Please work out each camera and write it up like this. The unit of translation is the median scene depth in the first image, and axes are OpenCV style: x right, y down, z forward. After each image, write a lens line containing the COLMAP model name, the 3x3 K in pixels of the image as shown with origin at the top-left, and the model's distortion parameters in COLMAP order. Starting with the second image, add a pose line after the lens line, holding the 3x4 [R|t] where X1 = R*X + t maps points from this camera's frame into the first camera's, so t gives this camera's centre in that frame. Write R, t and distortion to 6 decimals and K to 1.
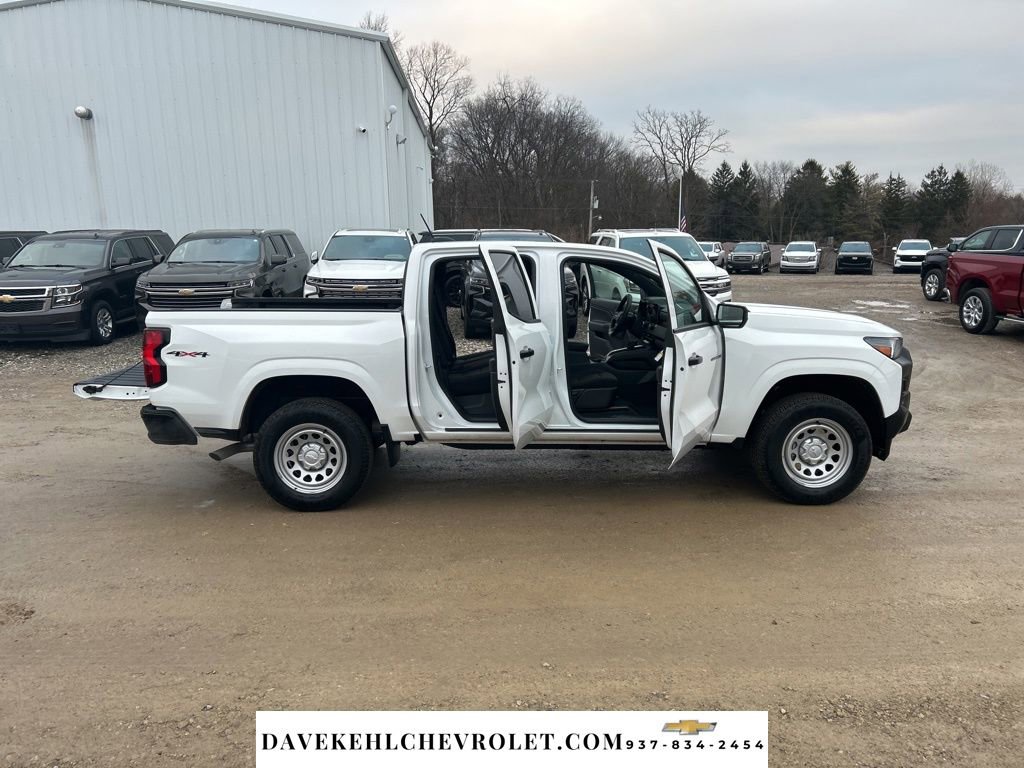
lens RADIAL K [[766.6, 0, 511.6], [0, 766.6, 386.2], [0, 0, 1]] dist [0.058098, -0.059300]
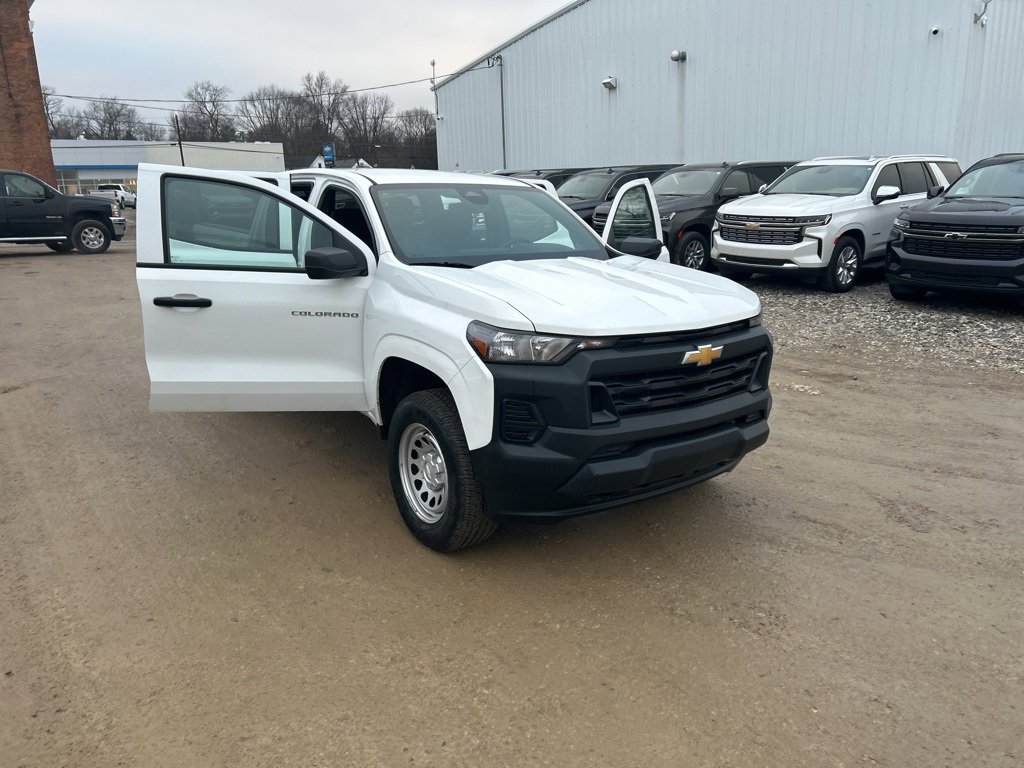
lens RADIAL K [[766.6, 0, 521.6], [0, 766.6, 383.0], [0, 0, 1]] dist [0.058098, -0.059300]
pose [[0.564547, 0.212324, -0.797625, 0.959640], [-0.150939, 0.976610, 0.153137, -0.112117], [0.811483, 0.033940, 0.583390, 0.643523]]
